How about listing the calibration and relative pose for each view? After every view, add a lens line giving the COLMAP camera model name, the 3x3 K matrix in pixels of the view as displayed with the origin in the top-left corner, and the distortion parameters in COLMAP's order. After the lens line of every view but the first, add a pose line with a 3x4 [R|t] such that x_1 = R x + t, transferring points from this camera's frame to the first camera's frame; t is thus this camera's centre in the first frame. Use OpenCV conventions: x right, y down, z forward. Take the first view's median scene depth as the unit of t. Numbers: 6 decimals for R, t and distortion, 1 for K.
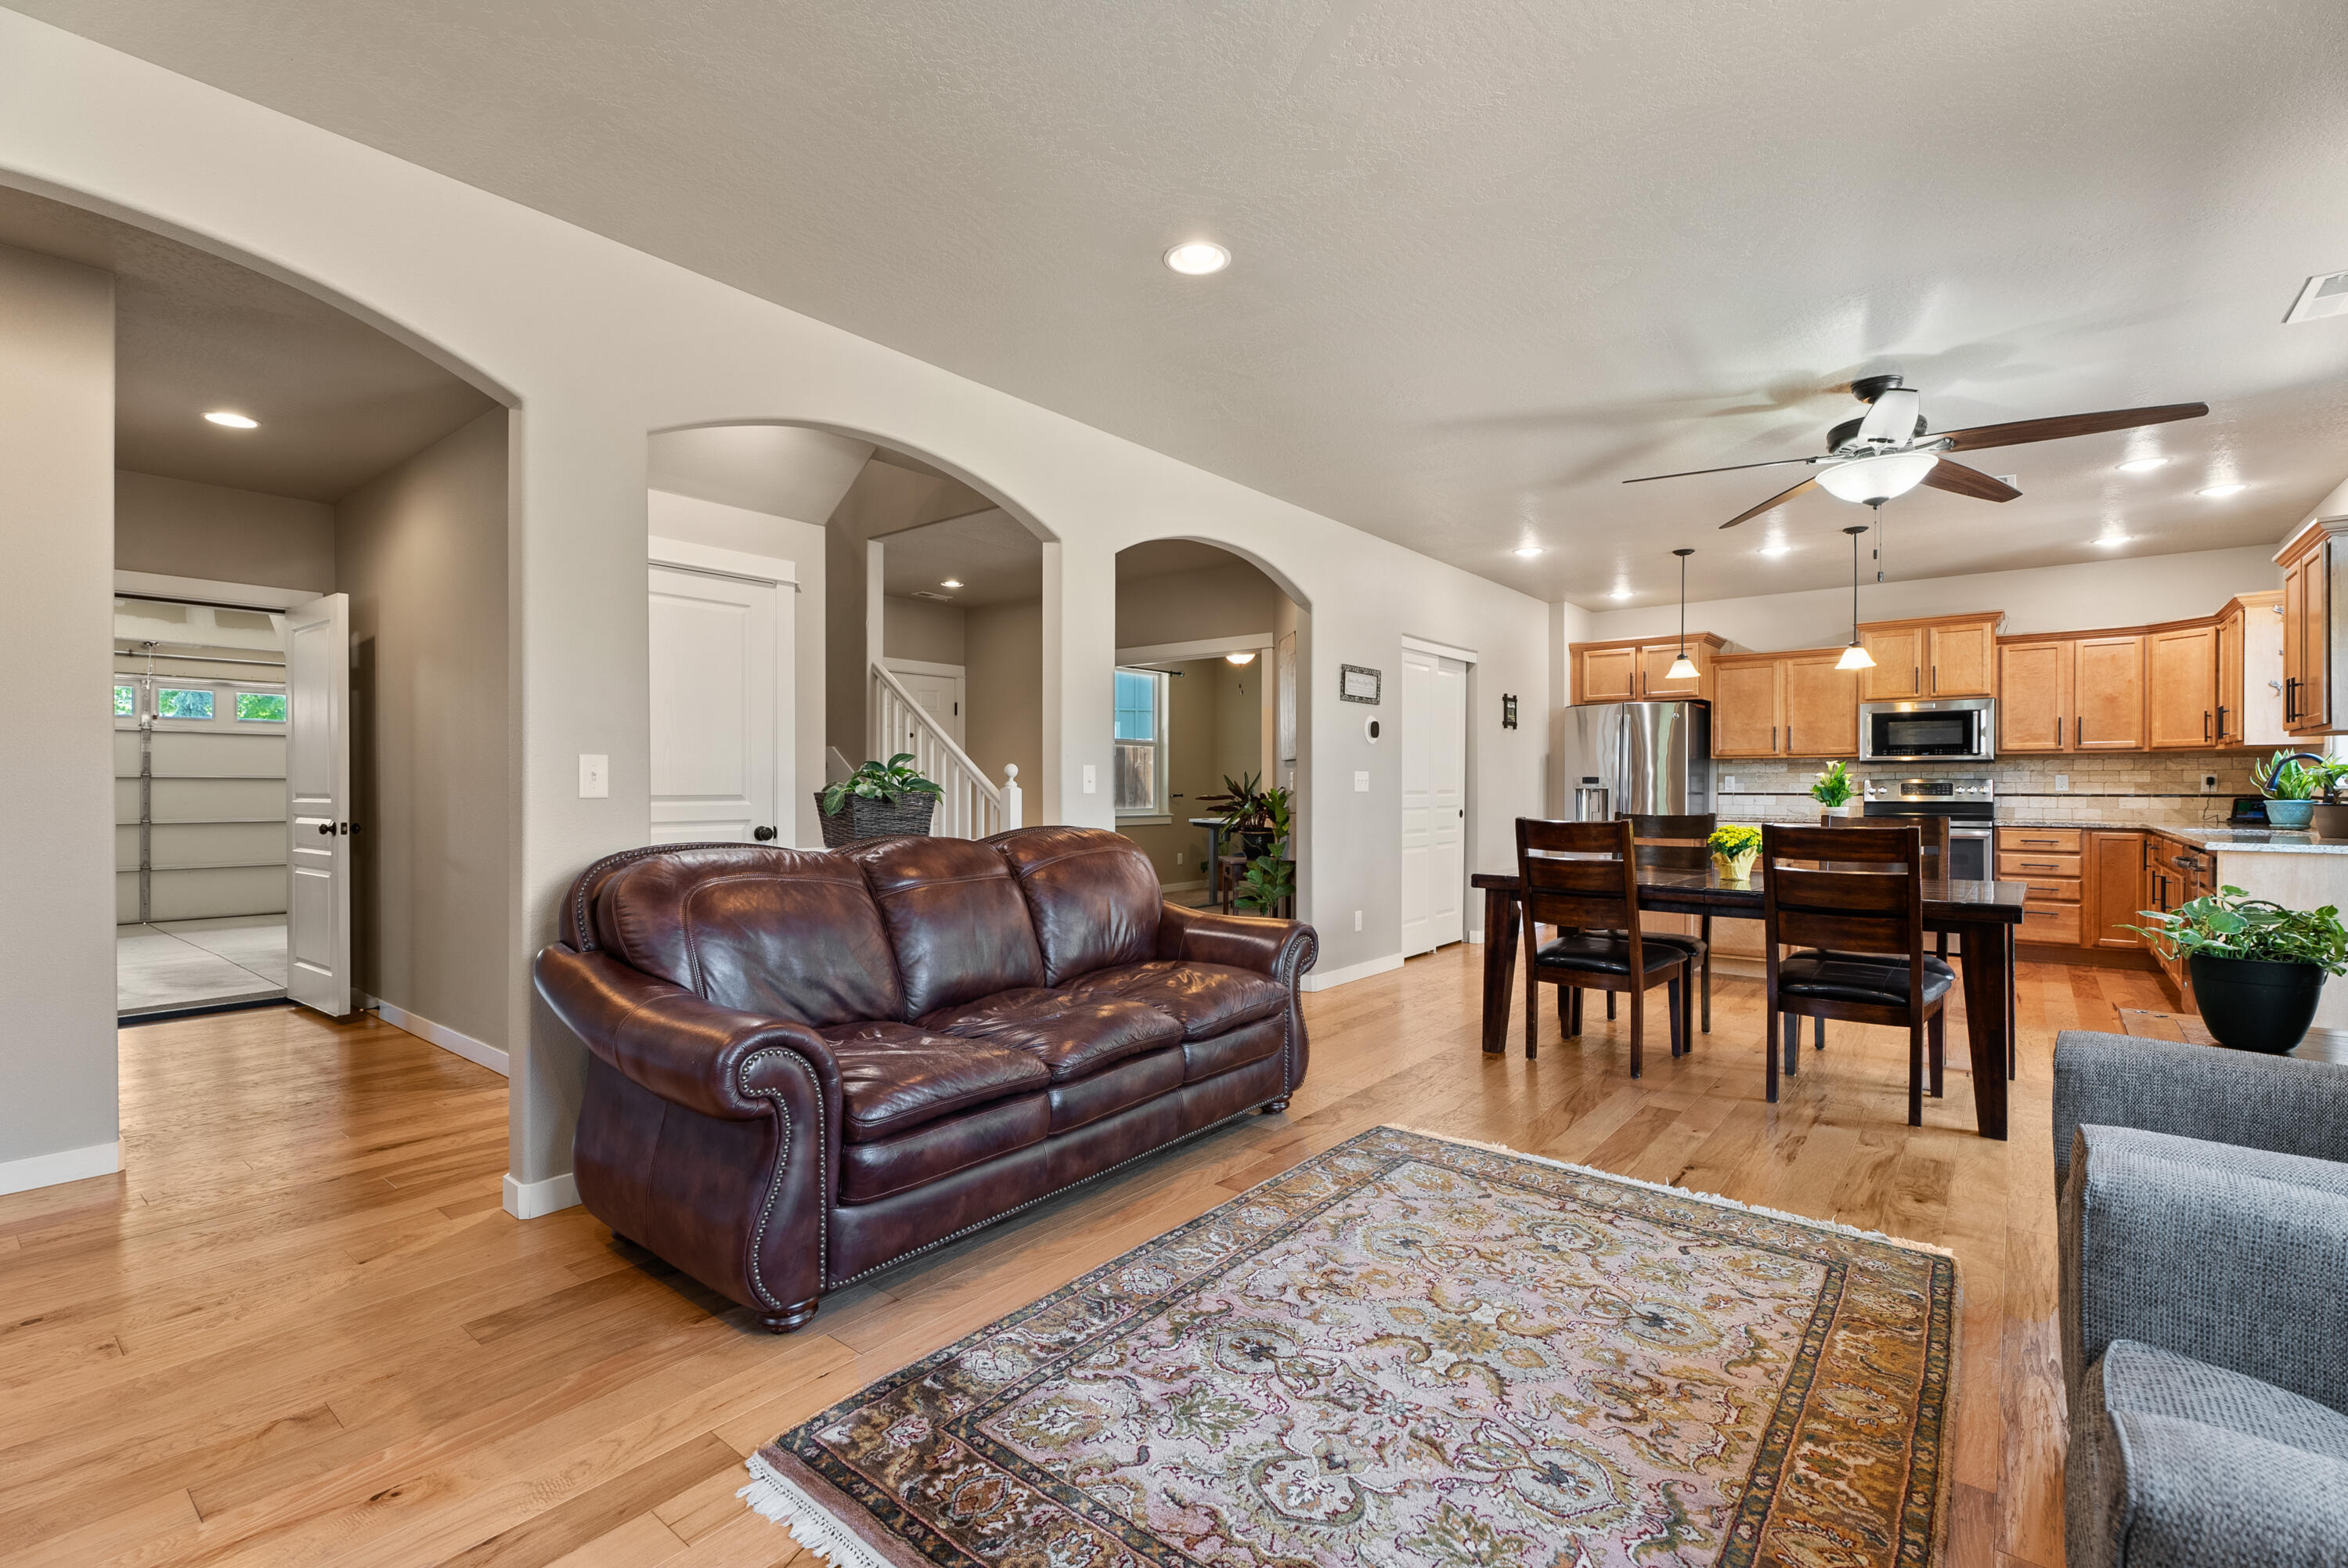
lens RADIAL K [[1051.6, 0, 1159.5], [0, 1051.6, 789.3], [0, 0, 1]] dist [0.000306, -0.000792]
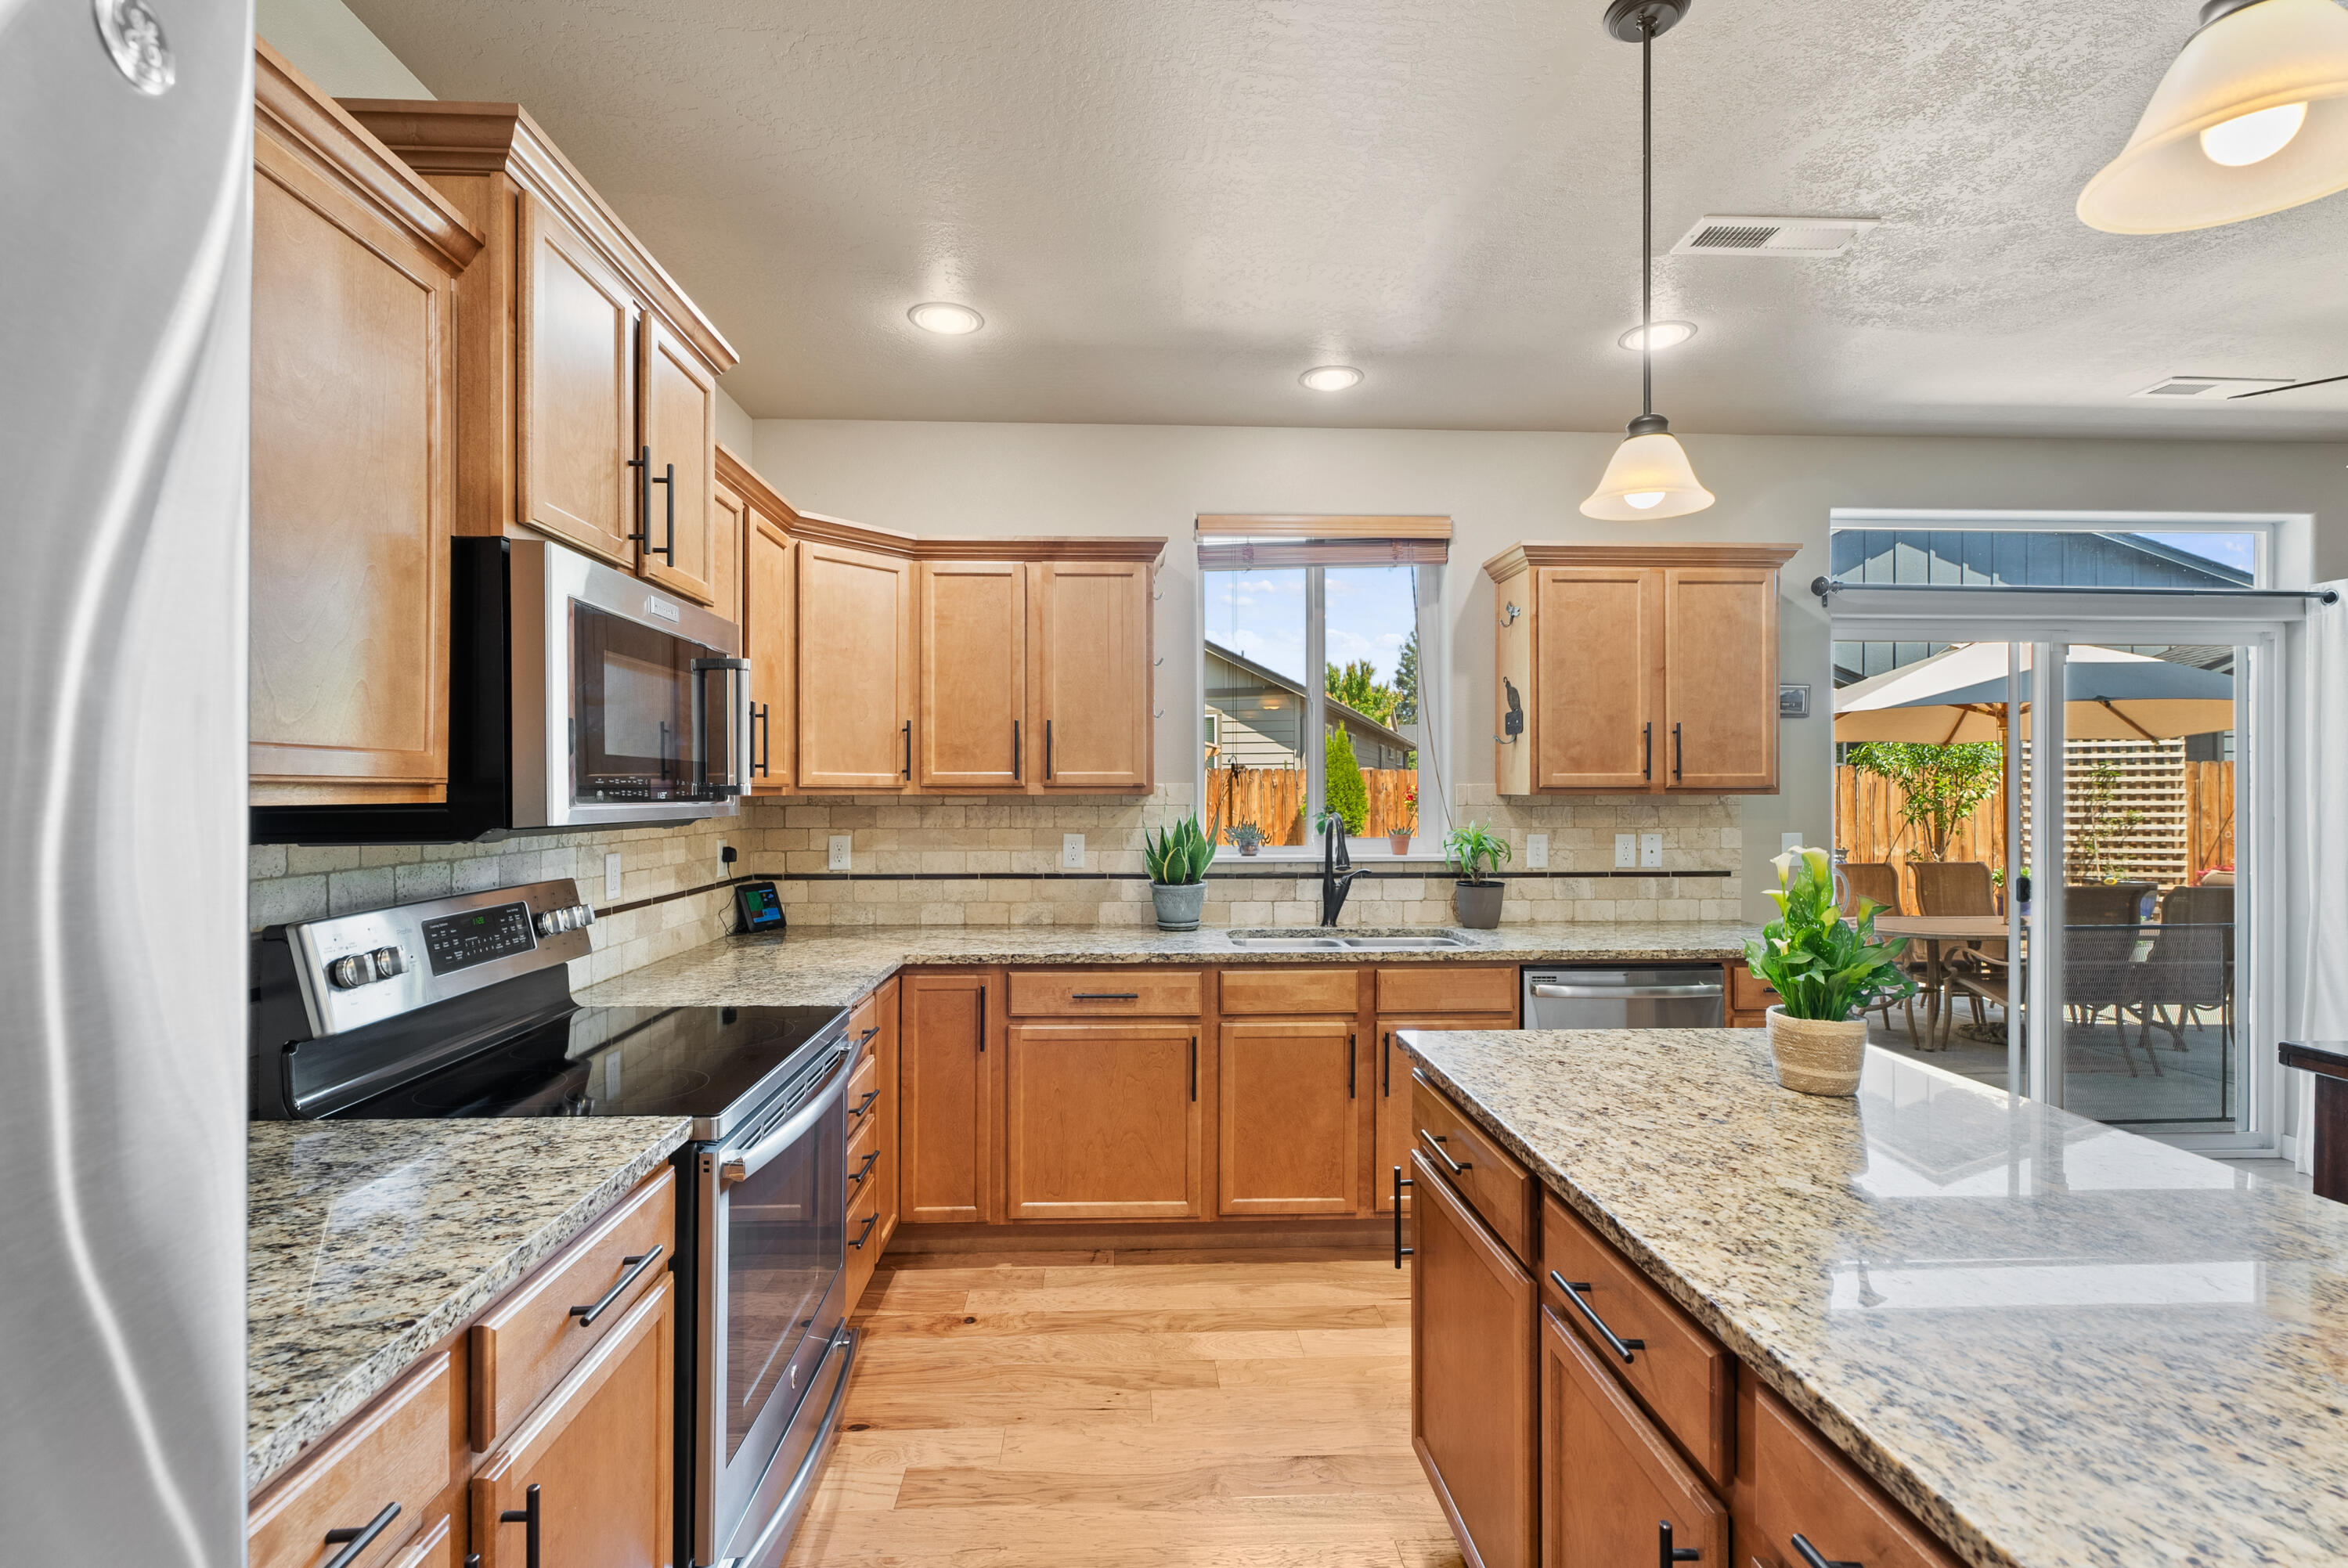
lens RADIAL K [[1051.6, 0, 1172.6], [0, 1051.6, 792.2], [0, 0, 1]] dist [0.000306, -0.000792]
pose [[-0.668127, -0.000707, 0.744047, 0.497018], [0.002468, 0.999992, 0.003166, -0.038605], [-0.744043, 0.003952, -0.668120, 1.185257]]
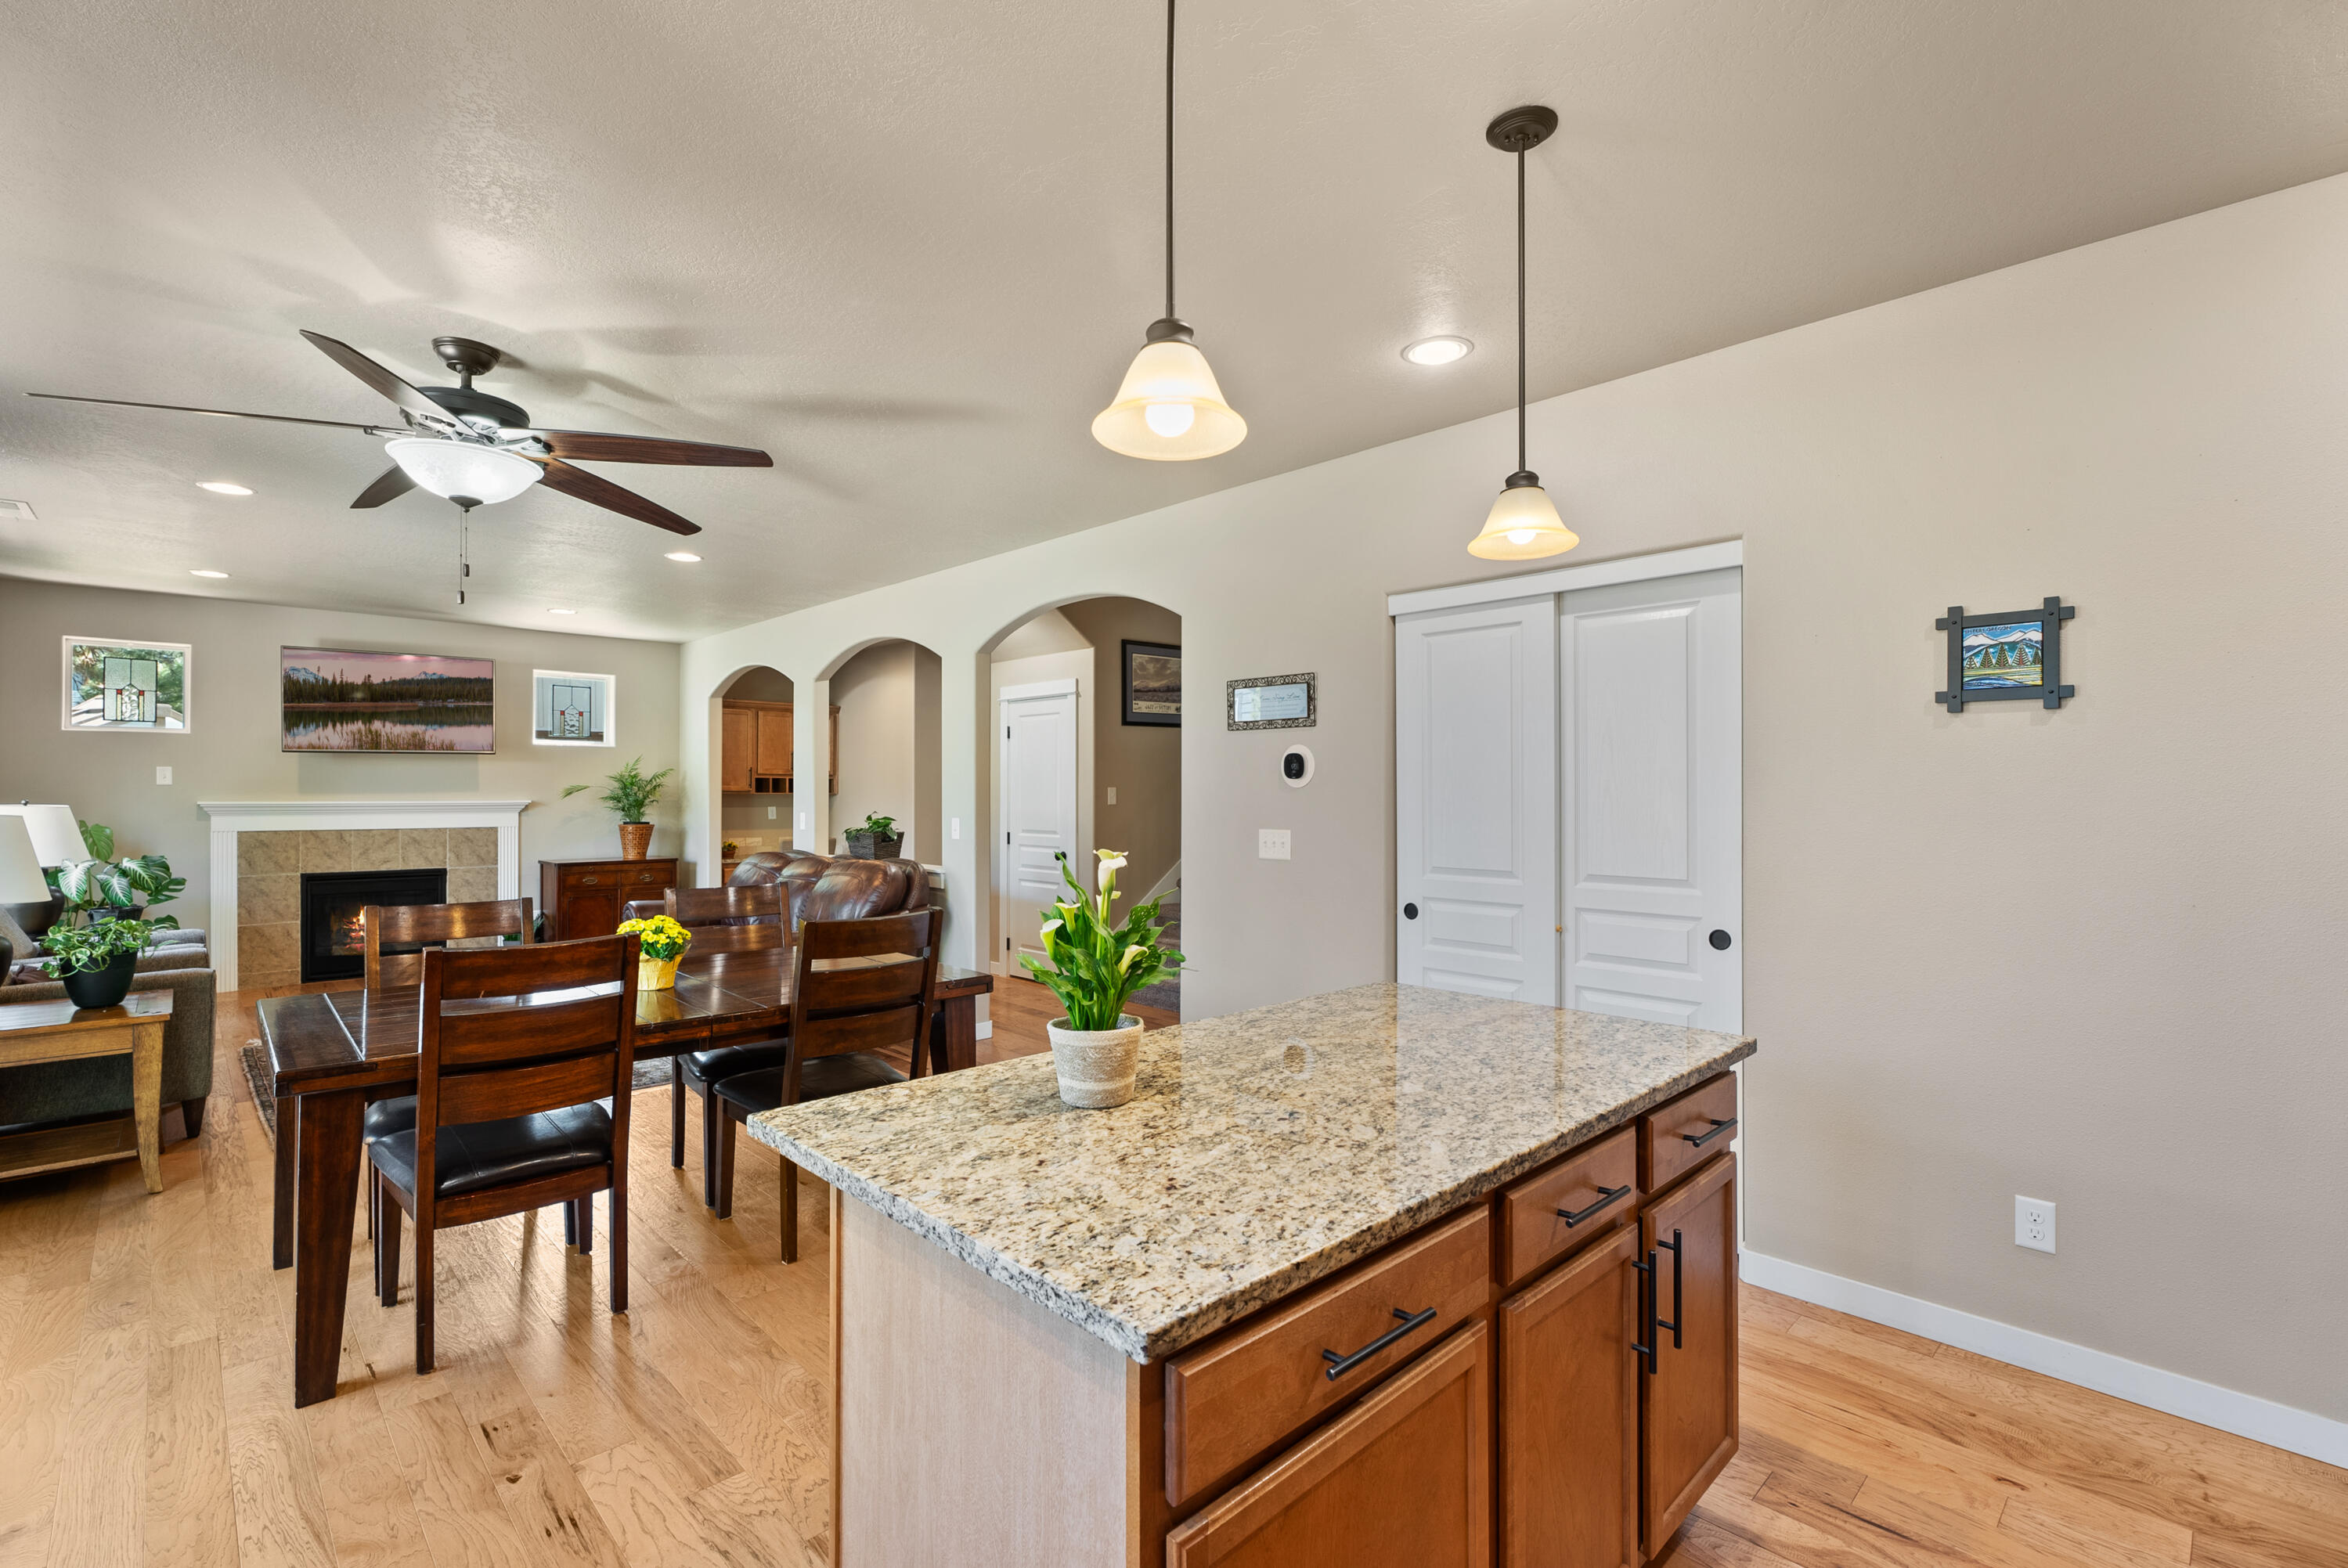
lens RADIAL K [[1051.6, 0, 1173.1], [0, 1051.6, 786.7], [0, 0, 1]] dist [0.000306, -0.000792]
pose [[-0.121122, -0.006745, -0.992615, 0.816853], [-0.006877, 0.999959, -0.005956, -0.036964], [0.992614, 0.006104, -0.121163, 0.950263]]
